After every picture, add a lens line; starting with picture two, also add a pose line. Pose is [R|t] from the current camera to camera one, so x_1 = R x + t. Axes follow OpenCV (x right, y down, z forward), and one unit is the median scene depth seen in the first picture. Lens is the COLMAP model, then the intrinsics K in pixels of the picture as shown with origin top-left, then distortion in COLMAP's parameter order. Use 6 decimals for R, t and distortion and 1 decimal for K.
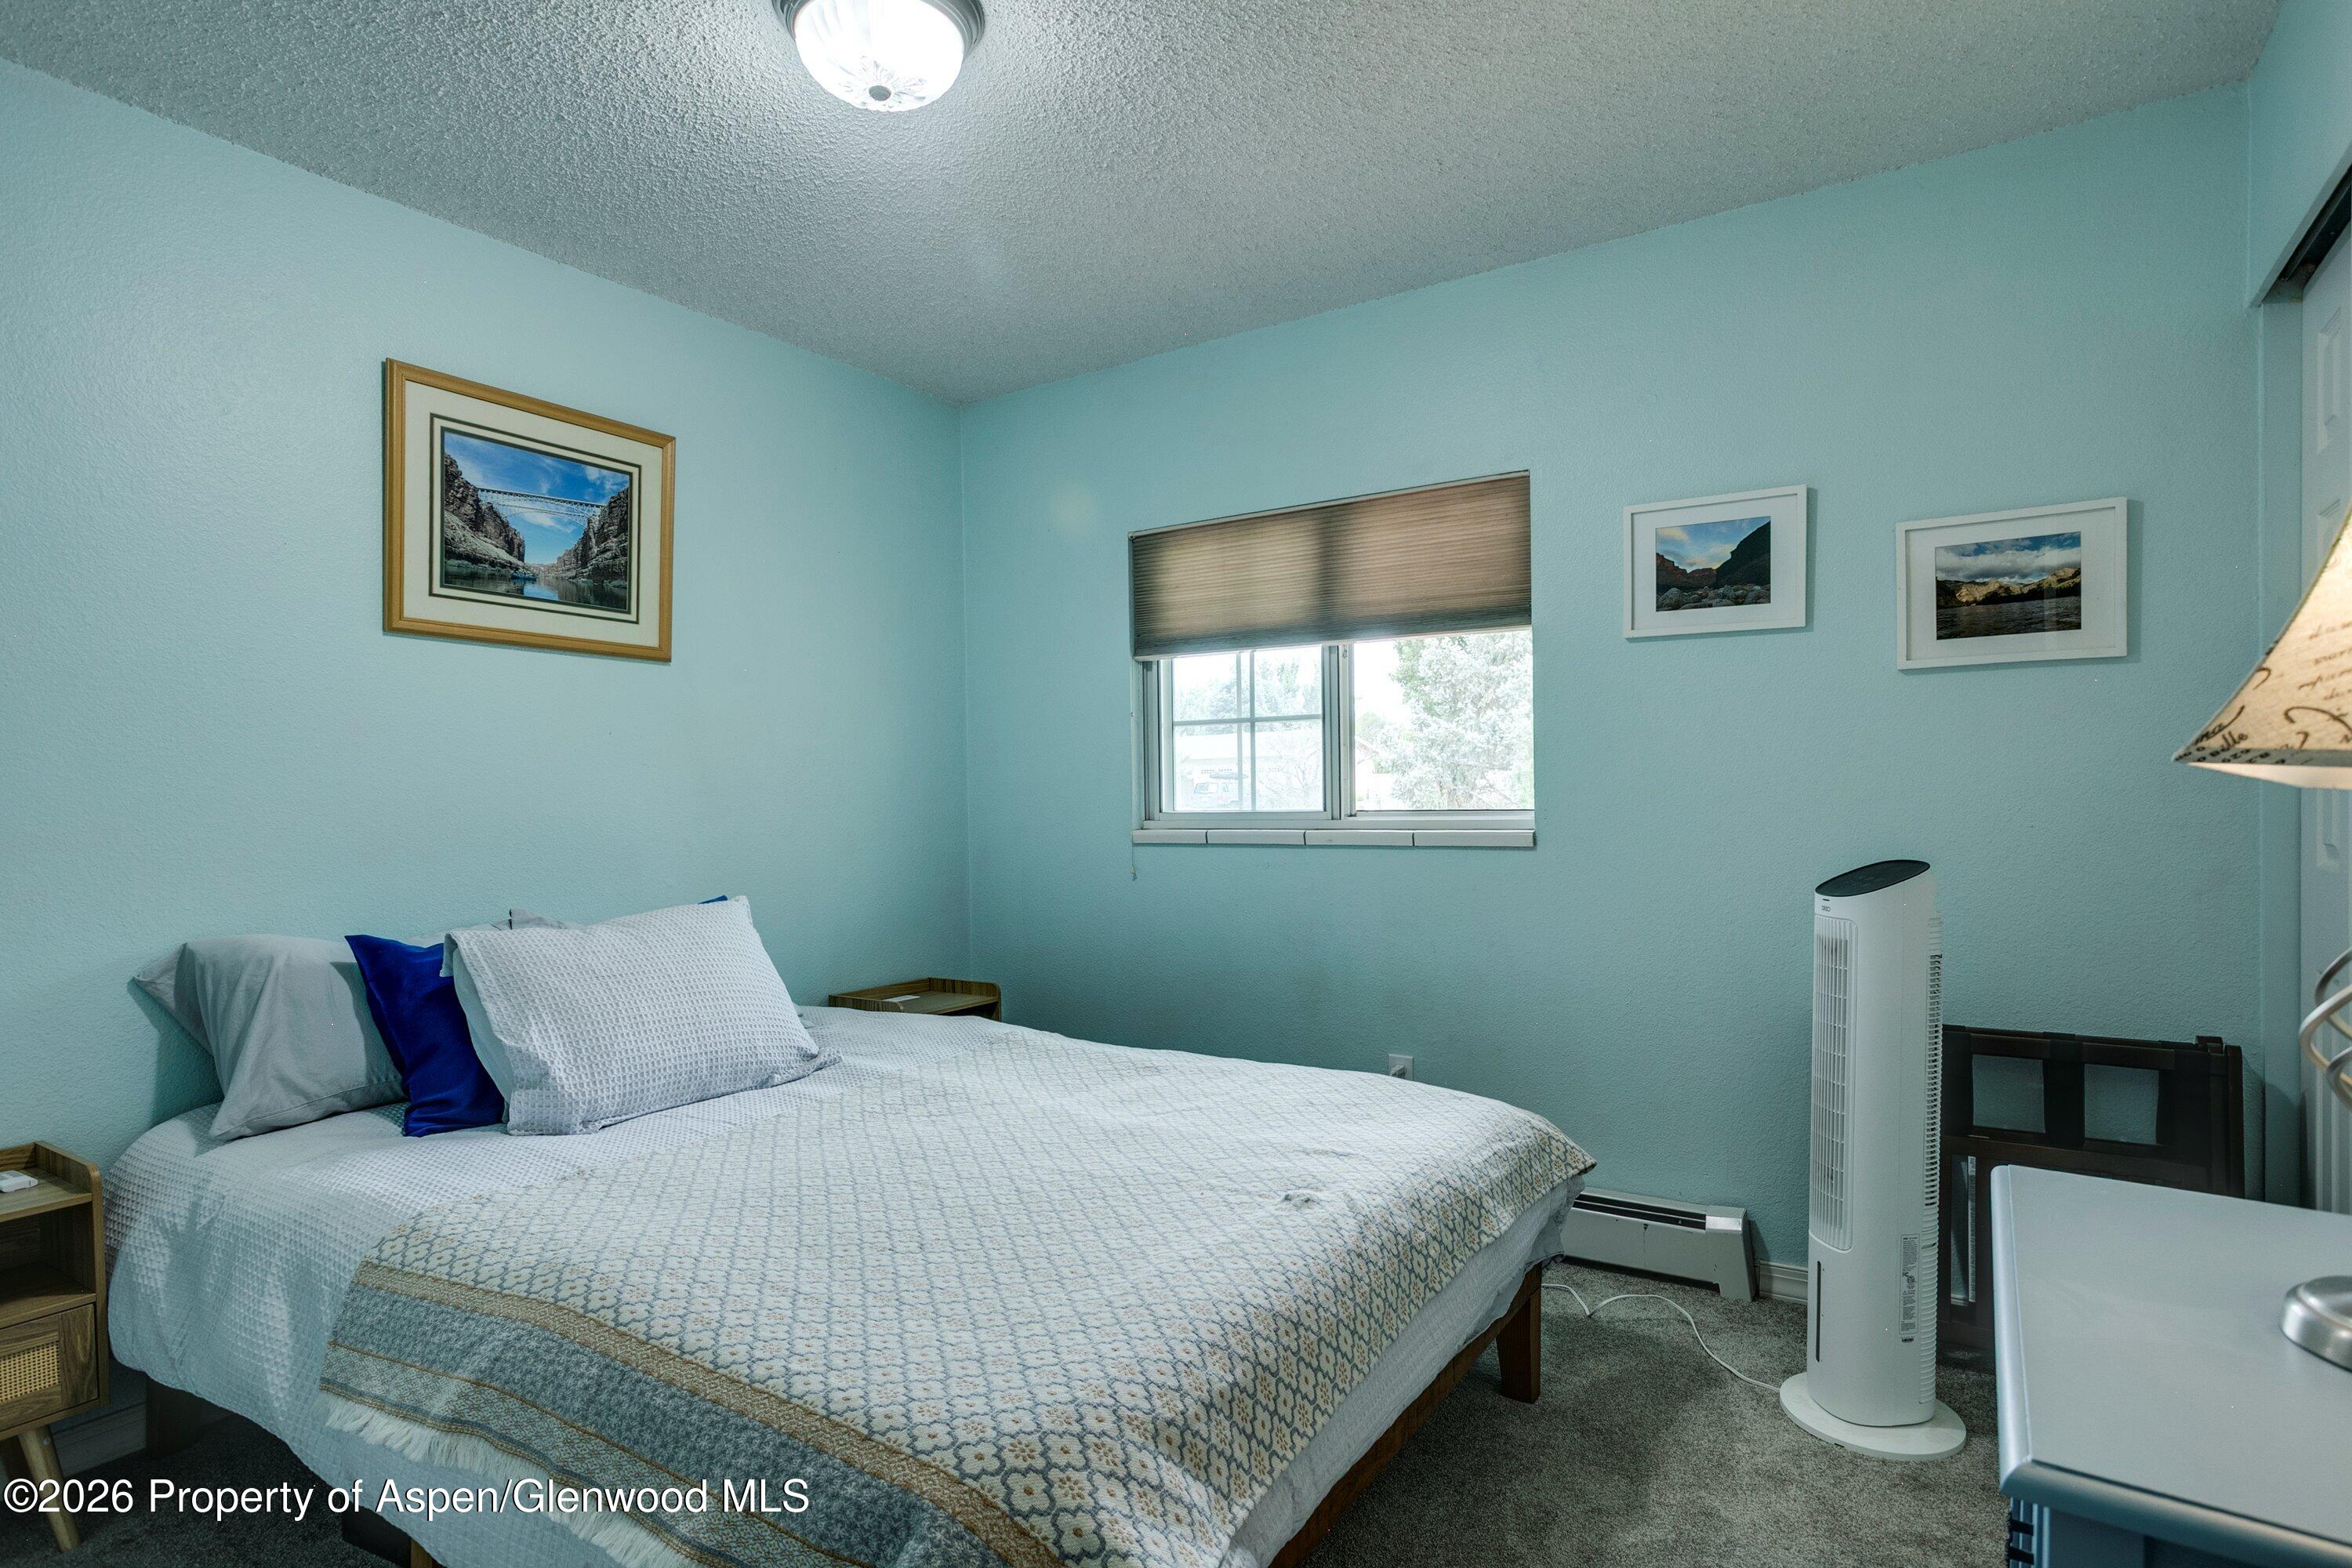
lens RADIAL K [[1189.0, 0, 1206.5], [0, 1189.0, 777.2], [0, 0, 1]] dist [-0.050940, 0.031435]
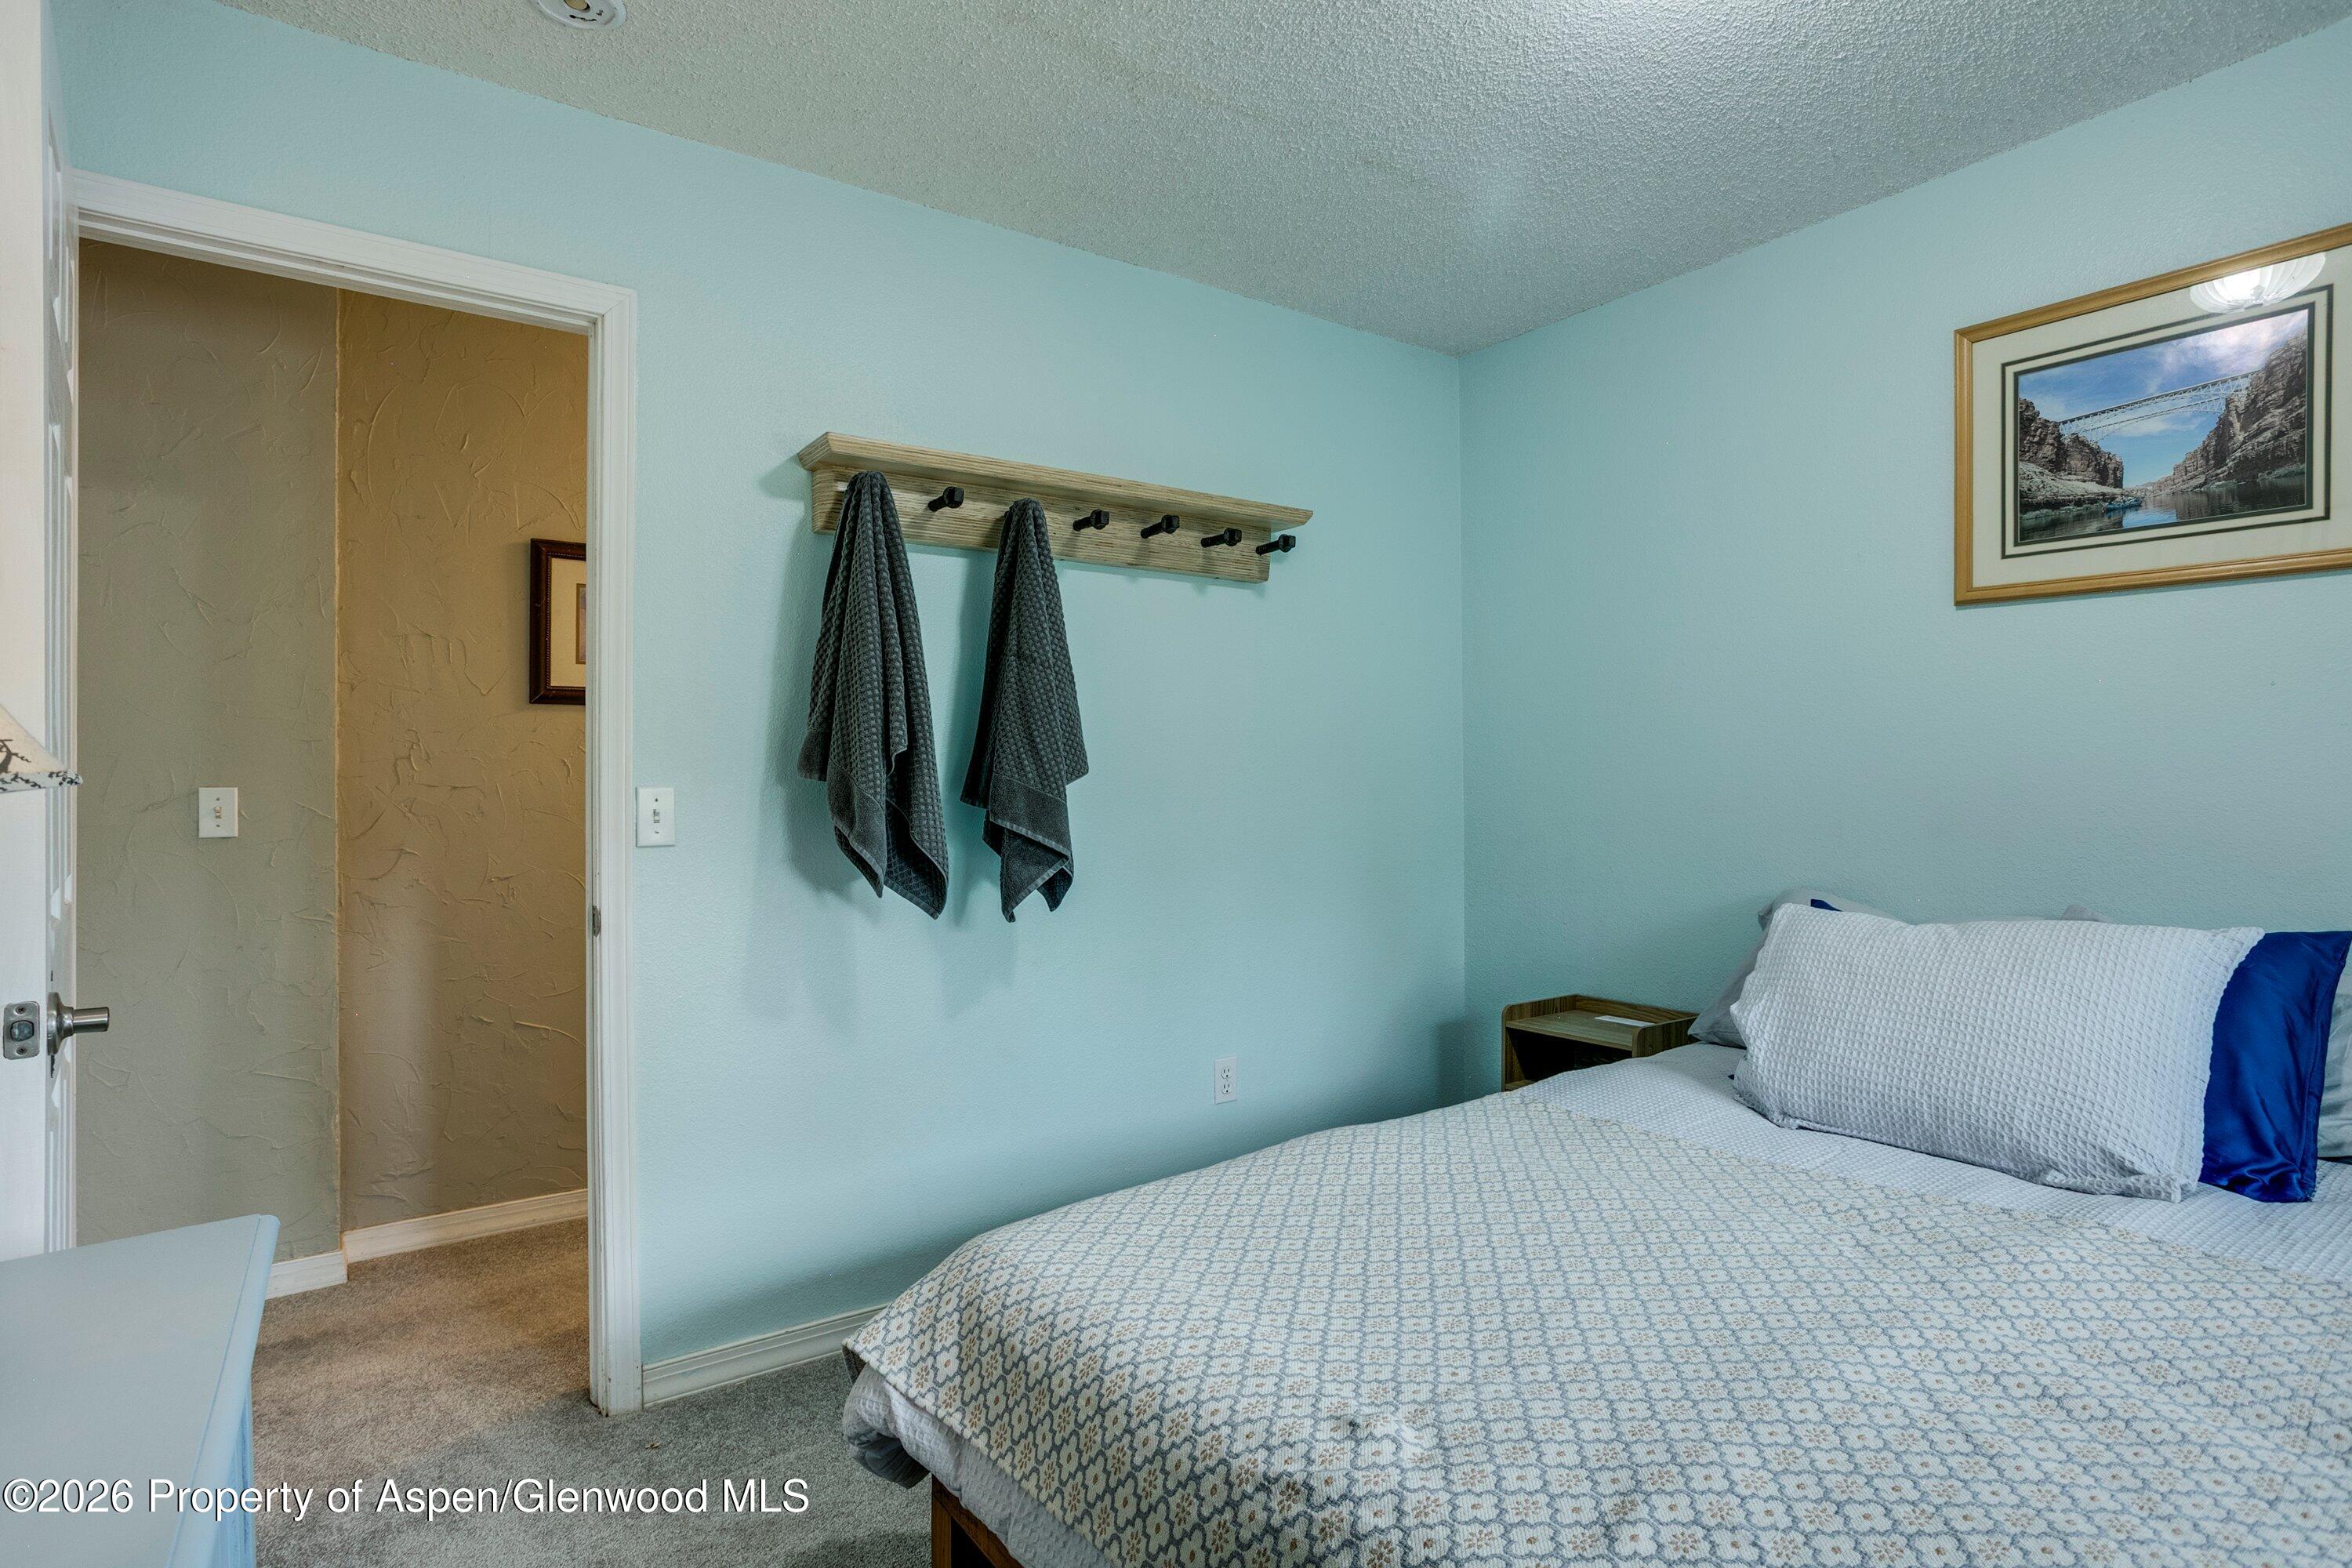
lens RADIAL K [[1189.0, 0, 1206.5], [0, 1189.0, 777.2], [0, 0, 1]] dist [-0.050940, 0.031435]
pose [[-0.353259, 0.011285, -0.935457, 0.427296], [0.022376, 0.999743, 0.003611, 0.002709], [0.935258, -0.019657, -0.353421, 0.702871]]
